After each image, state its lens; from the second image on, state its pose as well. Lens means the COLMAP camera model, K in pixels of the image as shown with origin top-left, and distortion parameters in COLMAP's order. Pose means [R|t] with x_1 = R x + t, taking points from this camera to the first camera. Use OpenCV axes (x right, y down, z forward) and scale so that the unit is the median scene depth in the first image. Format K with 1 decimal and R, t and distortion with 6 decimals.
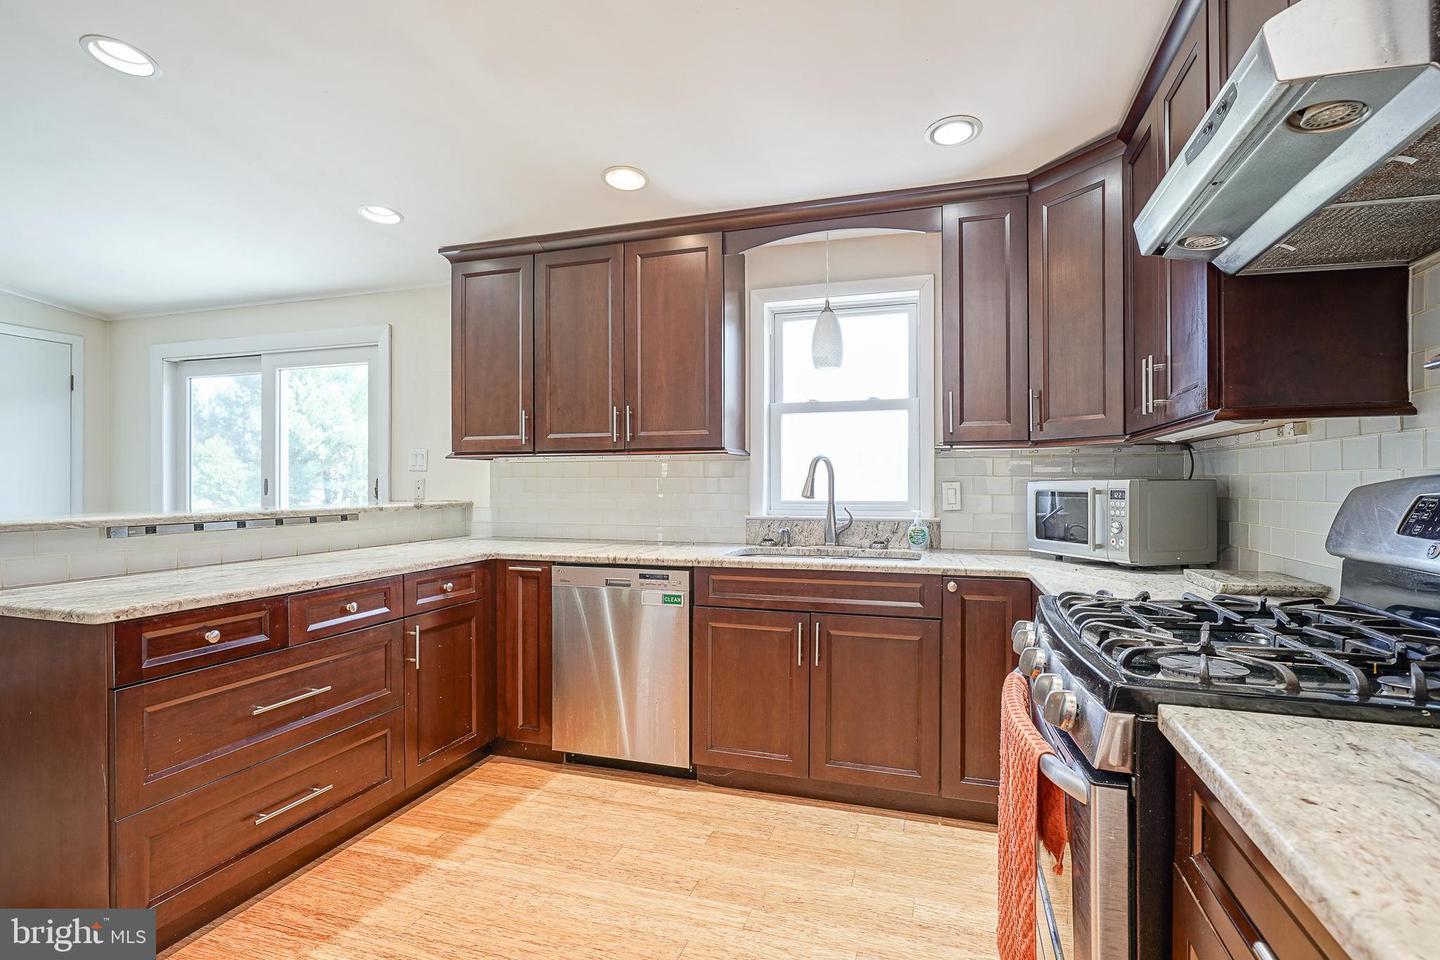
lens RADIAL K [[691.0, 0, 722.9], [0, 691.0, 475.3], [0, 0, 1]] dist [-0.007734, 0.001219]
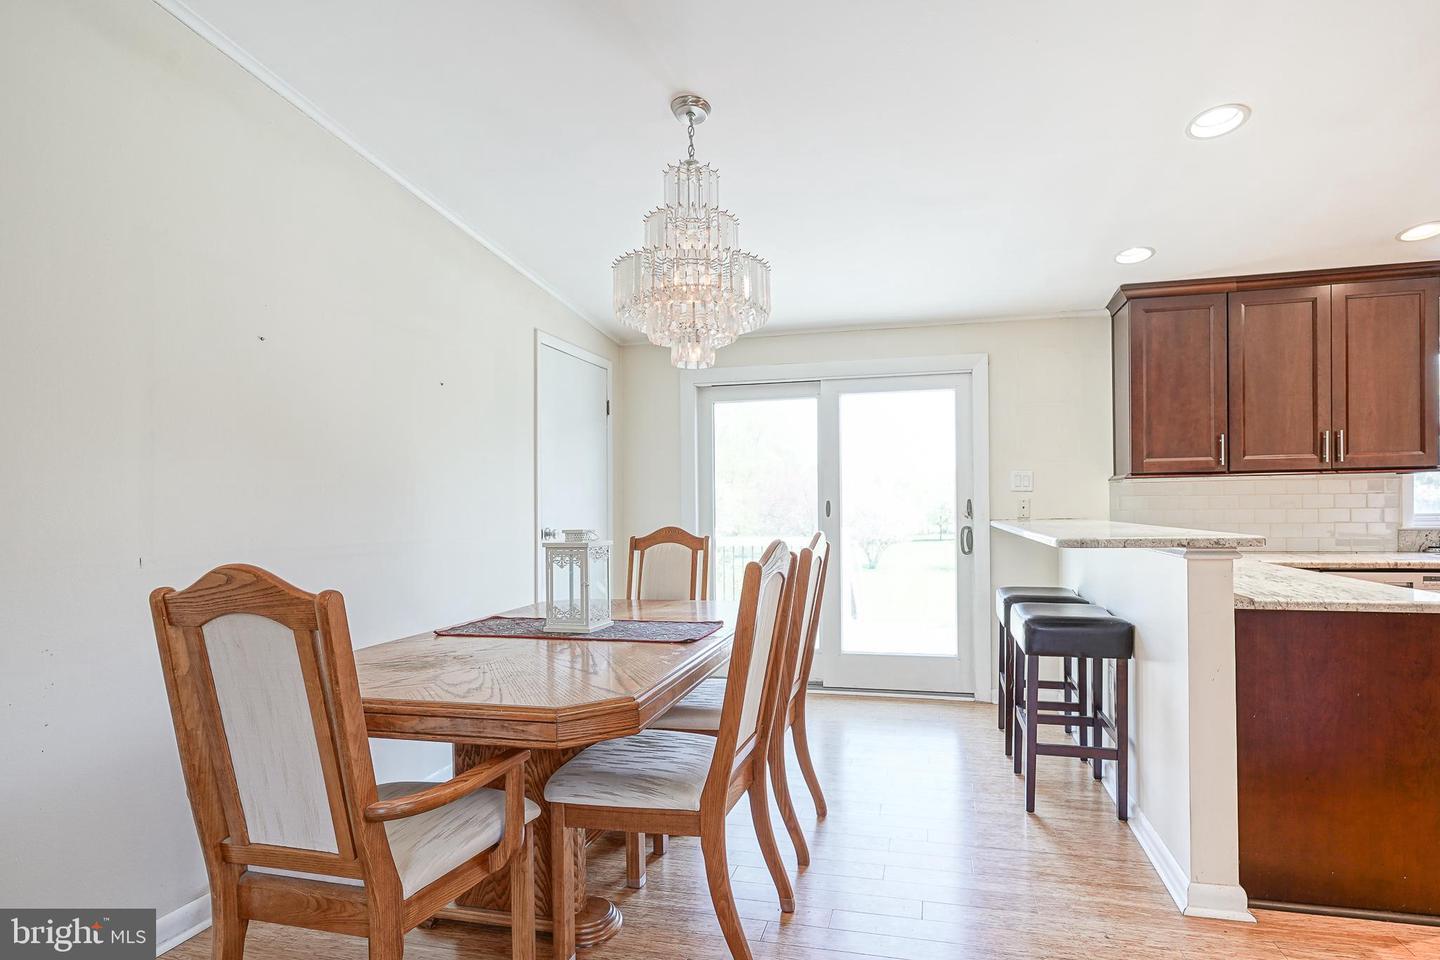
lens RADIAL K [[690.4, 0, 801.2], [0, 690.4, 512.8], [0, 0, 1]] dist [-0.000455, 0.000658]
pose [[0.996190, -0.012916, 0.086253, -1.236387], [0.011037, 0.999692, 0.022226, -0.000543], [-0.086514, -0.021190, 0.996025, -0.052468]]
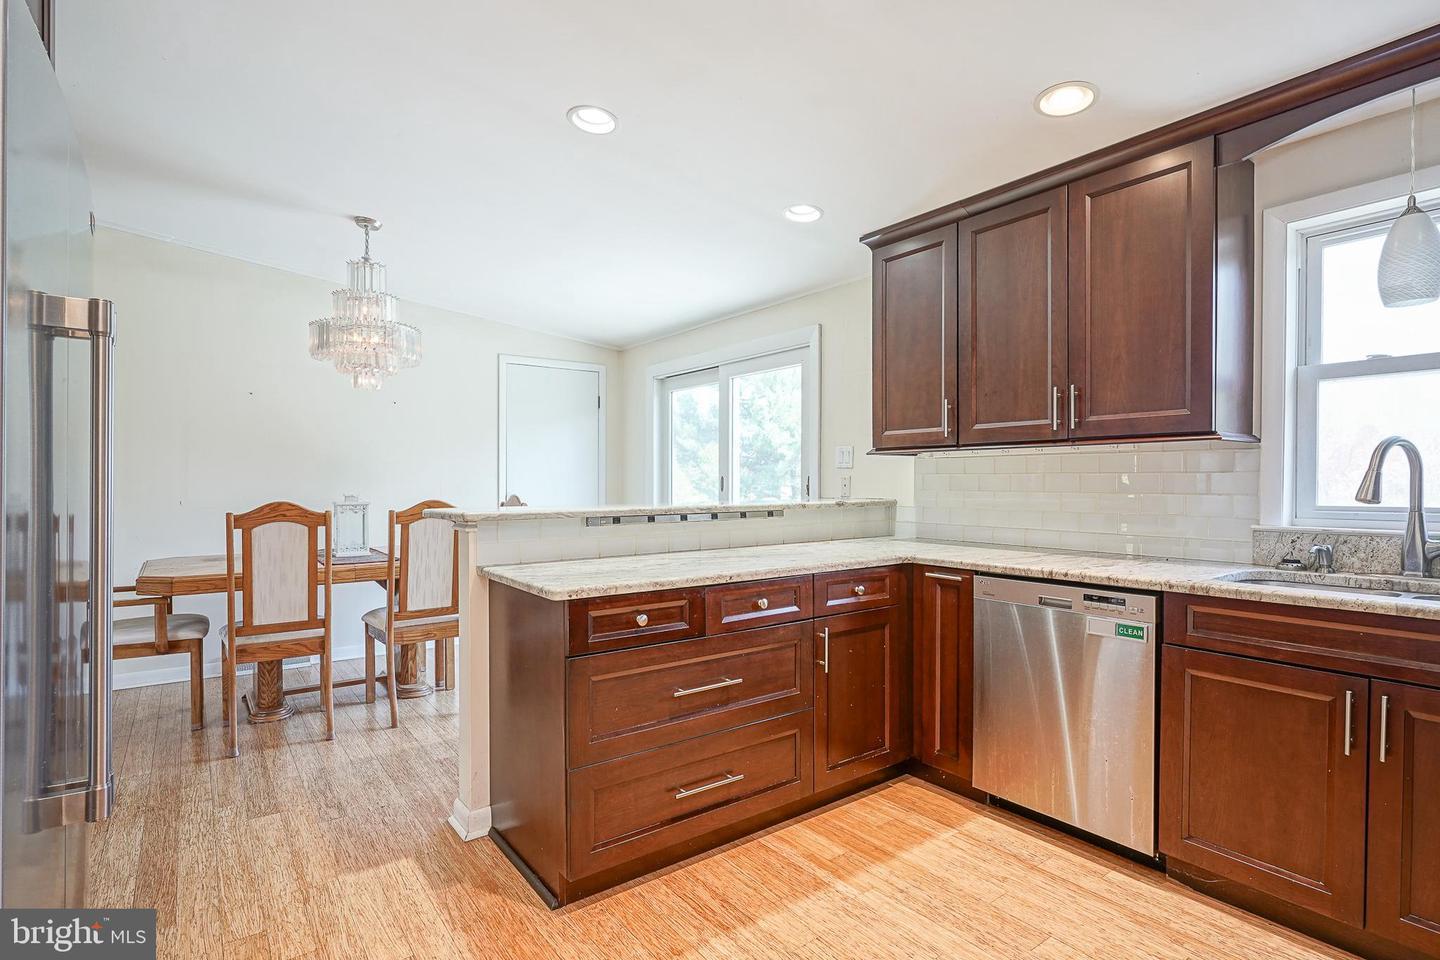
lens RADIAL K [[708.7, 0, 726.7], [0, 708.7, 488.0], [0, 0, 1]] dist [-0.007422, 0.002357]
pose [[0.815338, 0.005443, -0.578960, 0.014480], [0.007219, 0.999782, 0.019566, 0.001395], [0.578940, -0.020133, 0.815121, 0.098669]]
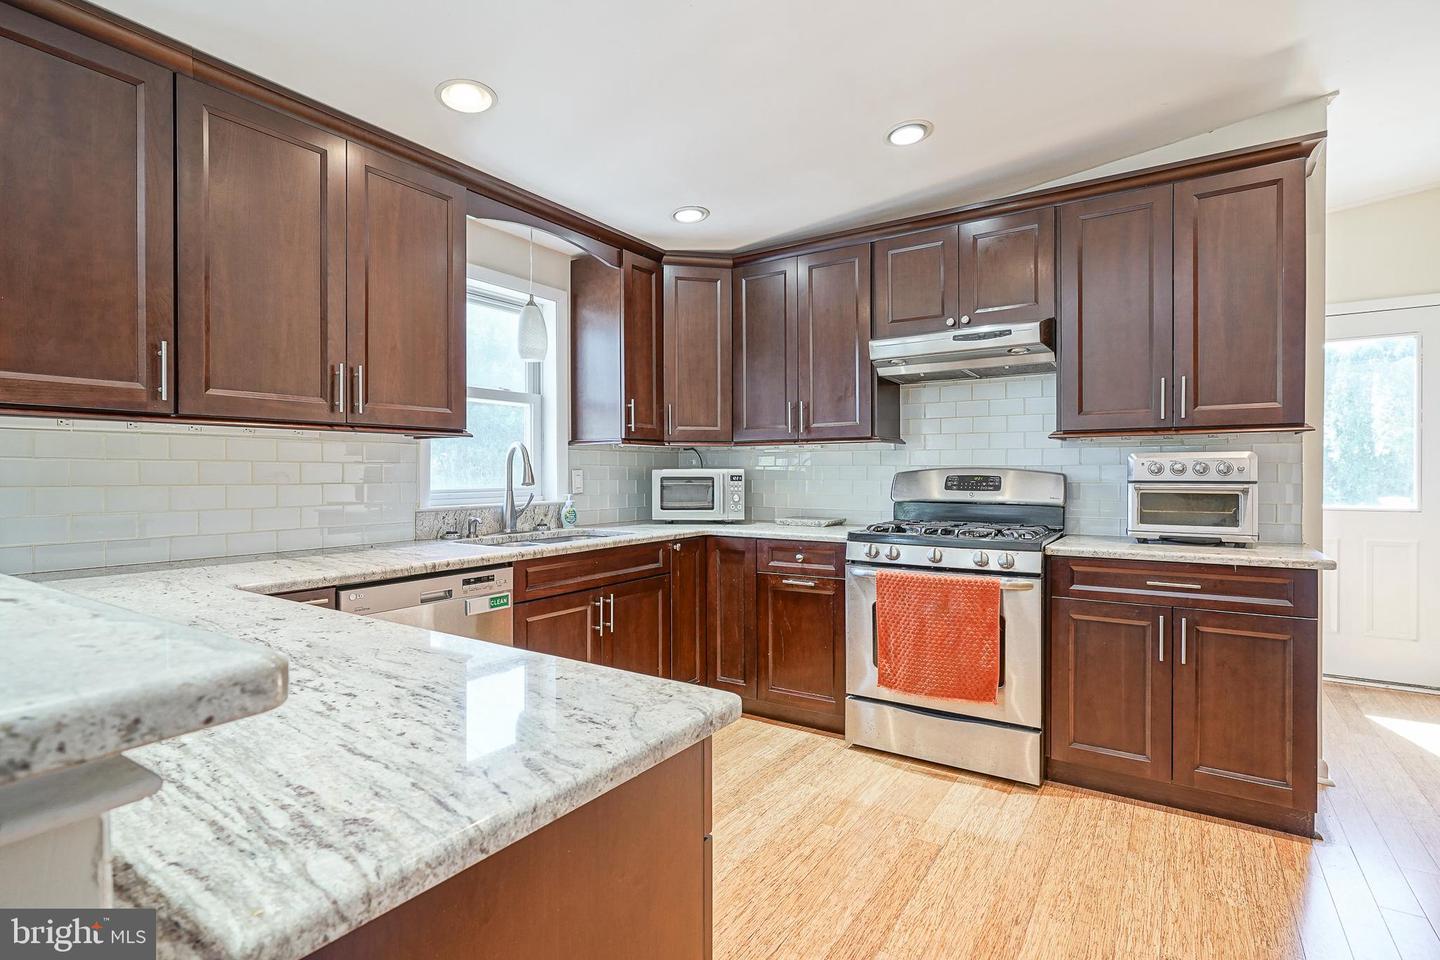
lens RADIAL K [[691.6, 0, 691.9], [0, 691.6, 472.6], [0, 0, 1]] dist [0.002938, 0.001059]
pose [[0.304166, -0.000148, 0.952619, -0.816911], [-0.012150, 0.999918, 0.004034, 0.007609], [-0.952541, -0.012801, 0.304140, 0.482527]]
